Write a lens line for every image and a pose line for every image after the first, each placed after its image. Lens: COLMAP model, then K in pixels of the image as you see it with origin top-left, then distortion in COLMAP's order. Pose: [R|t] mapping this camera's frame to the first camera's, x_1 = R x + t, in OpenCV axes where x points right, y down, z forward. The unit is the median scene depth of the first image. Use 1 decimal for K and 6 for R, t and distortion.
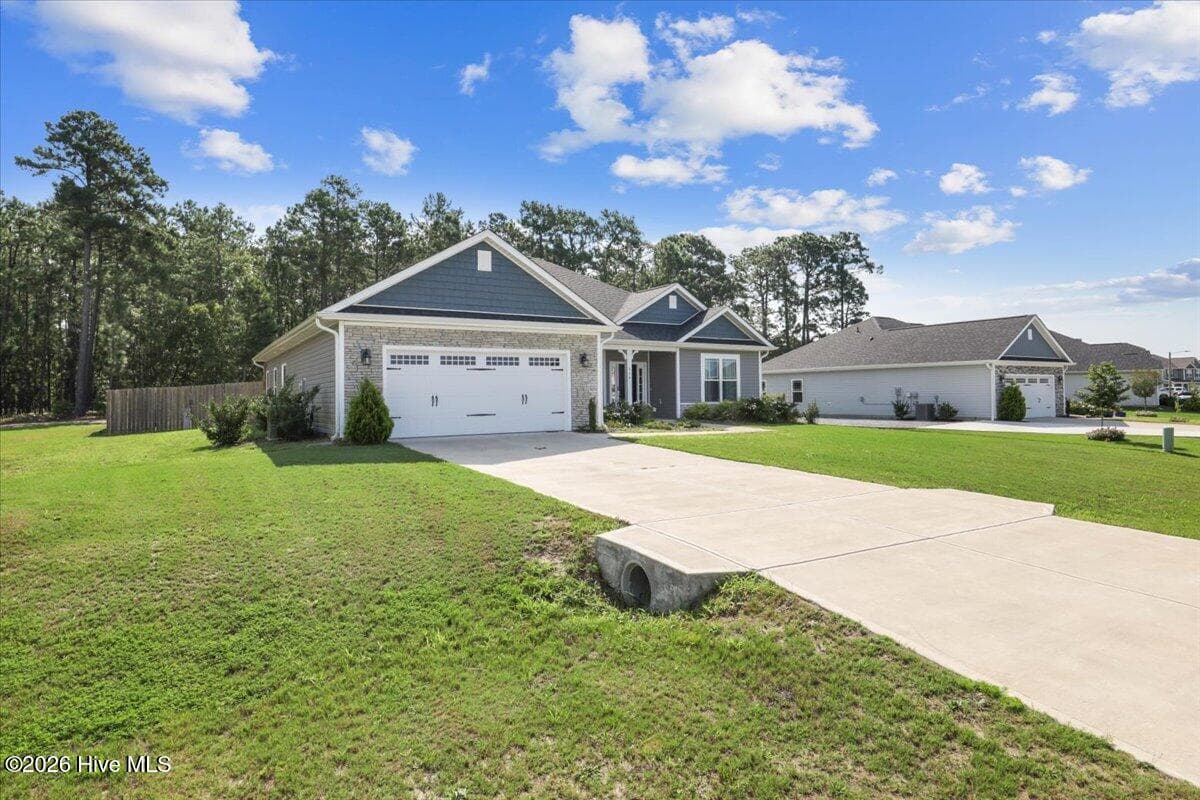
lens RADIAL K [[660.9, 0, 613.3], [0, 660.9, 371.2], [0, 0, 1]] dist [-0.024352, -0.000122]
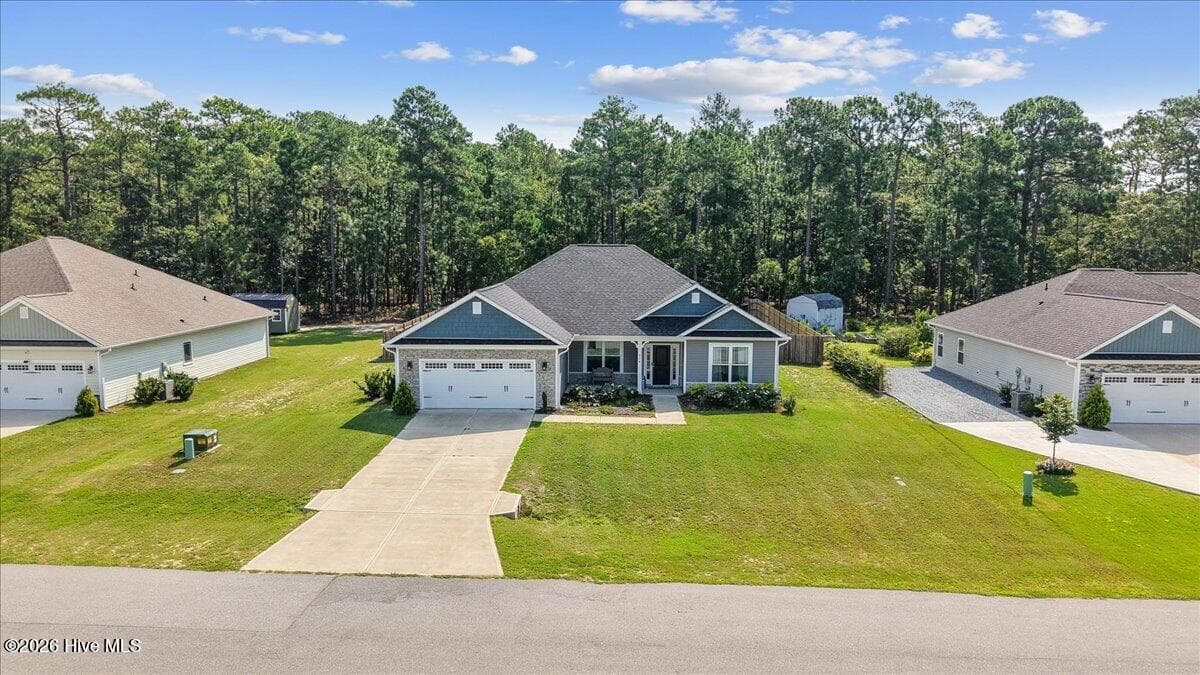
lens RADIAL K [[815.9, 0, 600.0], [0, 815.9, 337.5], [0, 0, 1]] dist [0.000608, -0.001880]
pose [[0.824547, 0.081389, -0.559909, 0.859919], [0.005105, 0.988489, 0.151205, -0.283193], [0.565770, -0.127534, 0.814641, -0.364990]]
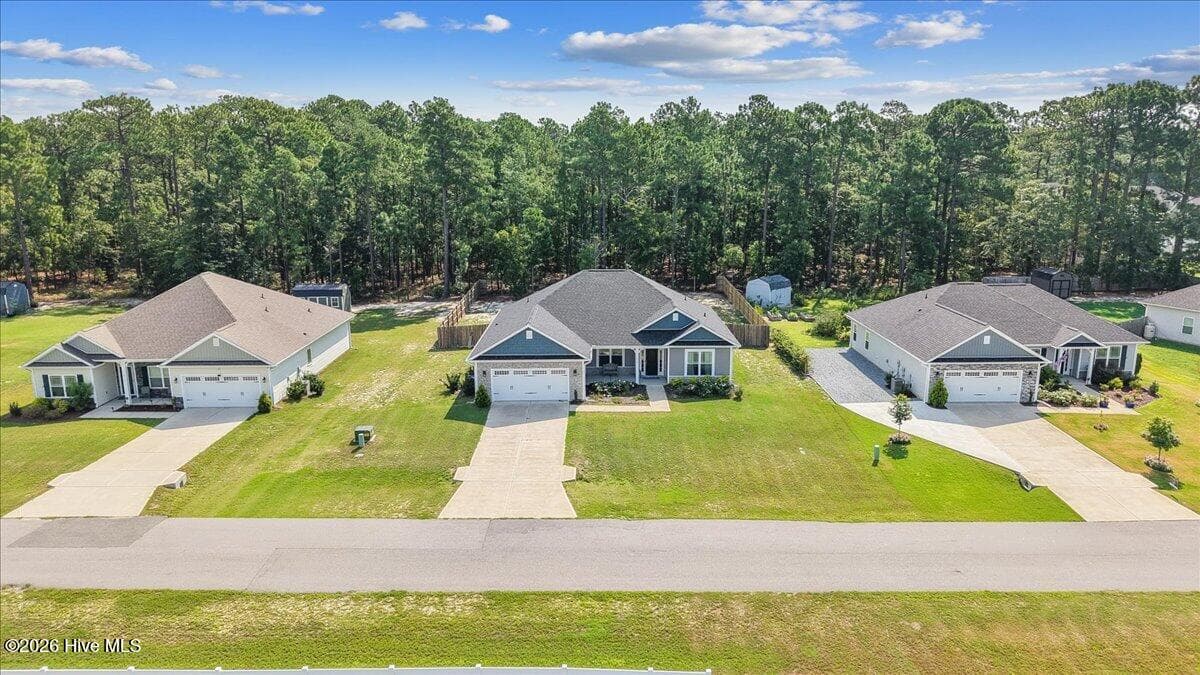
lens RADIAL K [[811.9, 0, 599.3], [0, 811.9, 334.2], [0, 0, 1]] dist [0.014023, -0.003477]
pose [[0.842917, 0.119020, -0.524714, 1.142922], [0.014865, 0.969702, 0.243837, -0.637685], [0.537838, -0.213334, 0.815610, -0.947800]]
